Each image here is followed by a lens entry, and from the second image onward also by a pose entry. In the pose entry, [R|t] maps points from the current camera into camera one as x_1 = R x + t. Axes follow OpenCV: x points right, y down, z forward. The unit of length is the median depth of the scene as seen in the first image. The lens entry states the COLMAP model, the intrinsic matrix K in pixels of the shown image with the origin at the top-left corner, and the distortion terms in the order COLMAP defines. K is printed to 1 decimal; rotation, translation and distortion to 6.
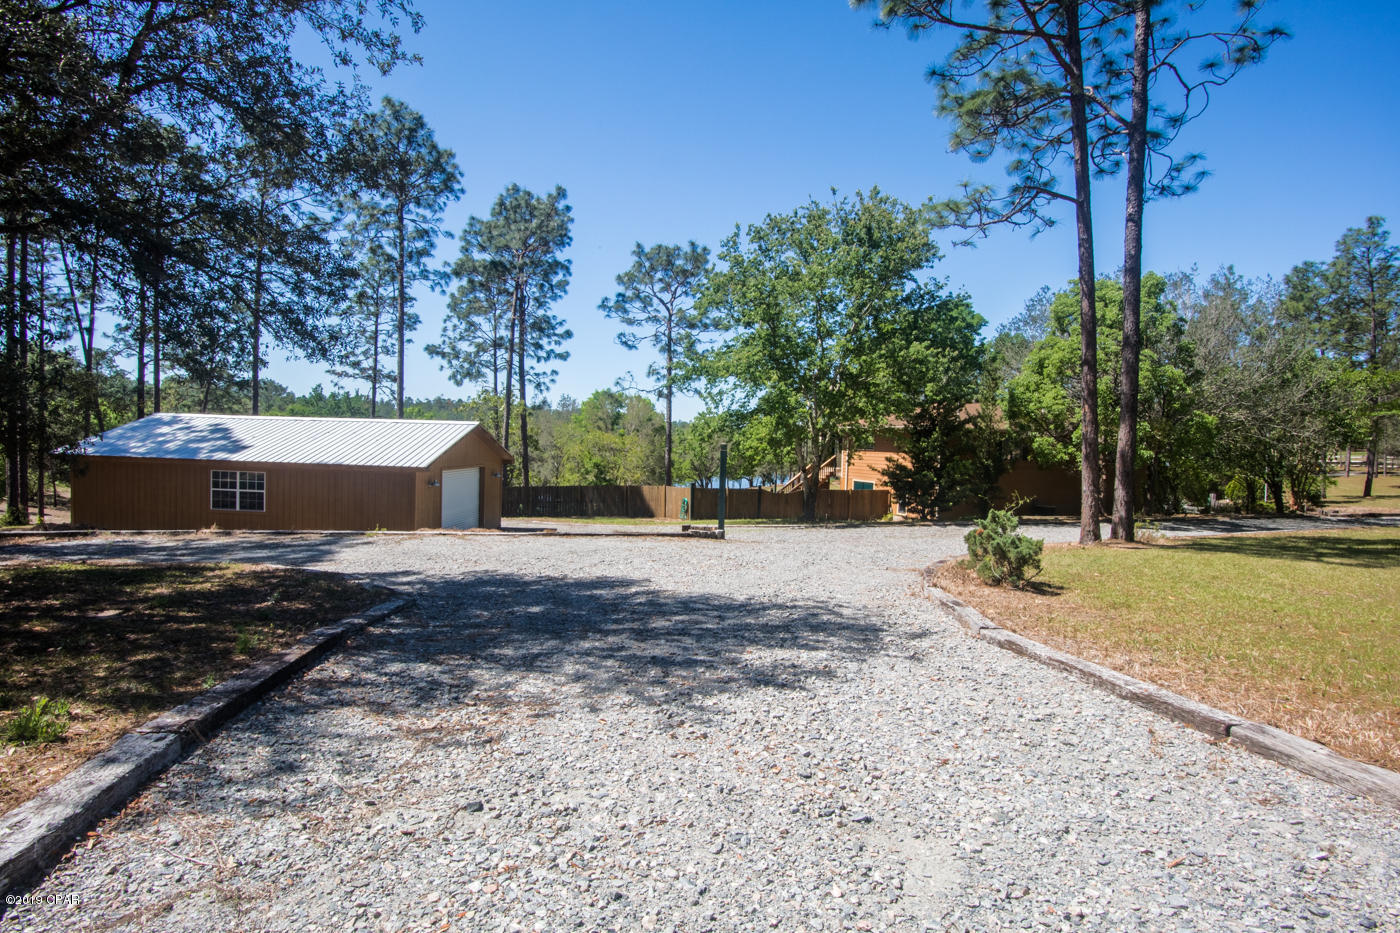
lens RADIAL K [[687.5, 0, 692.1], [0, 687.5, 469.8], [0, 0, 1]] dist [-0.023518, -0.000439]
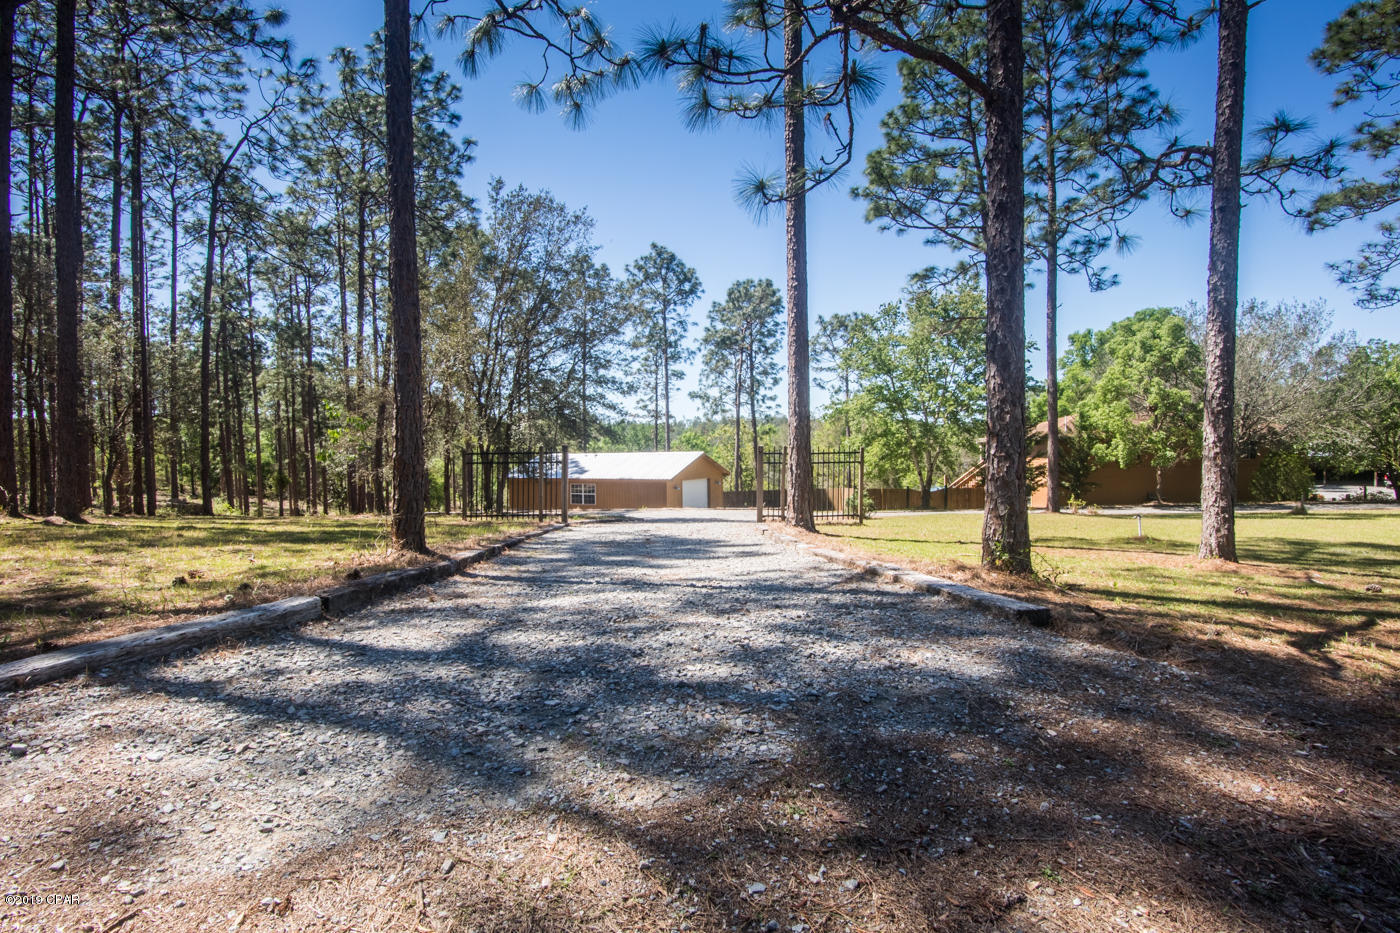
lens RADIAL K [[687.5, 0, 702.7], [0, 687.5, 470.8], [0, 0, 1]] dist [-0.023518, -0.000439]
pose [[0.924519, -0.029685, -0.379978, 0.226031], [0.025262, 0.999543, -0.016623, 0.003854], [0.380297, 0.005769, 0.924846, -0.389205]]
